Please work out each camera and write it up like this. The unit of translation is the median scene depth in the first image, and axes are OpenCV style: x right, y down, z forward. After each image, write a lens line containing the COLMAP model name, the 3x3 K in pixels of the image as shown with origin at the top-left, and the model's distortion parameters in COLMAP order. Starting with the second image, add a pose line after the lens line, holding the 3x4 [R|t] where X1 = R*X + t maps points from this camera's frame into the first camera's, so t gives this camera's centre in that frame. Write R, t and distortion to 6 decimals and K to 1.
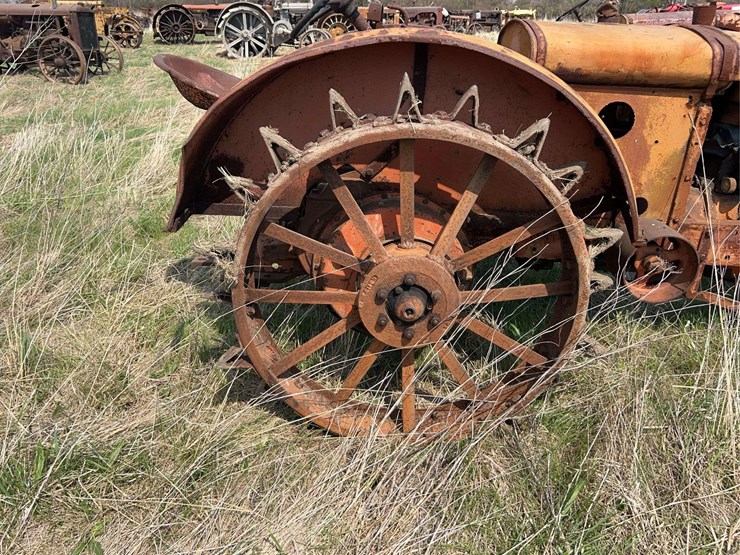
lens RADIAL K [[589.5, 0, 374.0], [0, 589.5, 273.5], [0, 0, 1]] dist [0.057595, -0.063086]
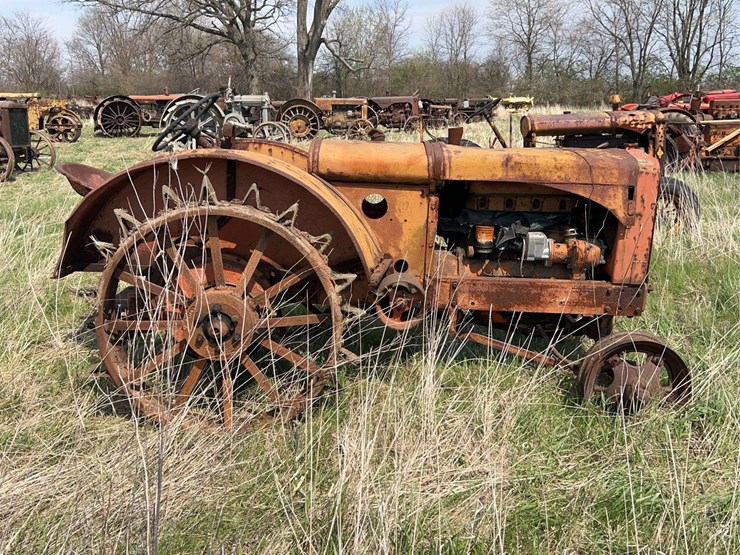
lens RADIAL K [[735.7, 0, 370.0], [0, 735.7, 277.5], [0, 0, 1]] dist [0.098555, -0.185315]
pose [[0.999936, -0.006545, 0.009175, 0.059049], [0.008046, 0.984622, -0.174515, 0.035732], [-0.007892, 0.174578, 0.984612, -0.115731]]
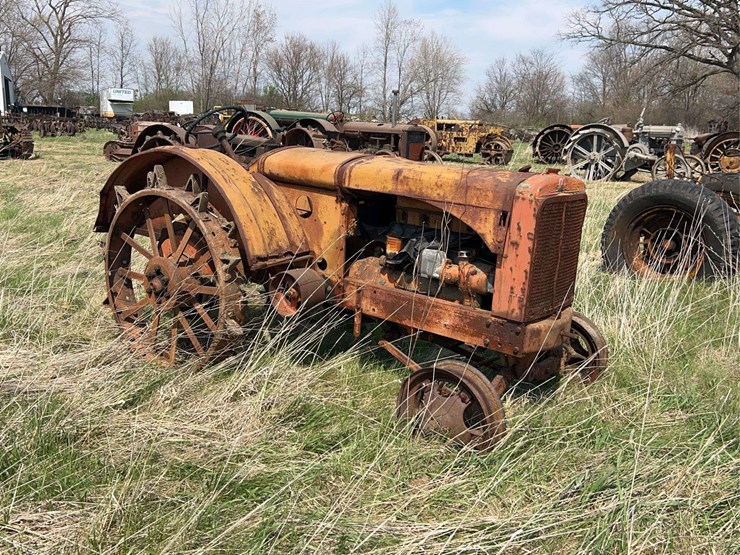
lens RADIAL K [[735.7, 0, 370.0], [0, 735.7, 277.5], [0, 0, 1]] dist [0.098555, -0.185315]
pose [[0.797151, 0.145934, -0.585878, 0.276105], [-0.269172, 0.954483, -0.128489, 0.021807], [0.540459, 0.260127, 0.800148, -0.073150]]
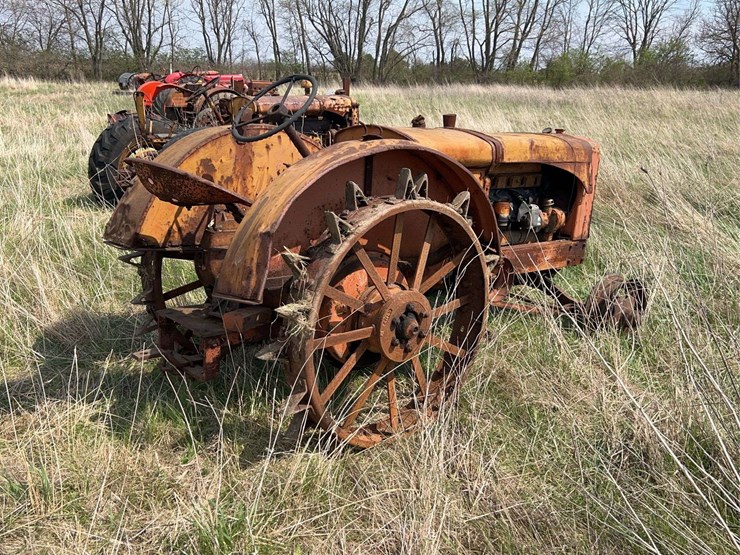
lens RADIAL K [[735.7, 0, 370.0], [0, 735.7, 277.5], [0, 0, 1]] dist [0.098555, -0.185315]
pose [[0.741293, -0.143763, 0.655604, -0.159868], [0.234544, 0.970695, -0.052342, 0.001594], [-0.628867, 0.192569, 0.753289, -0.039731]]
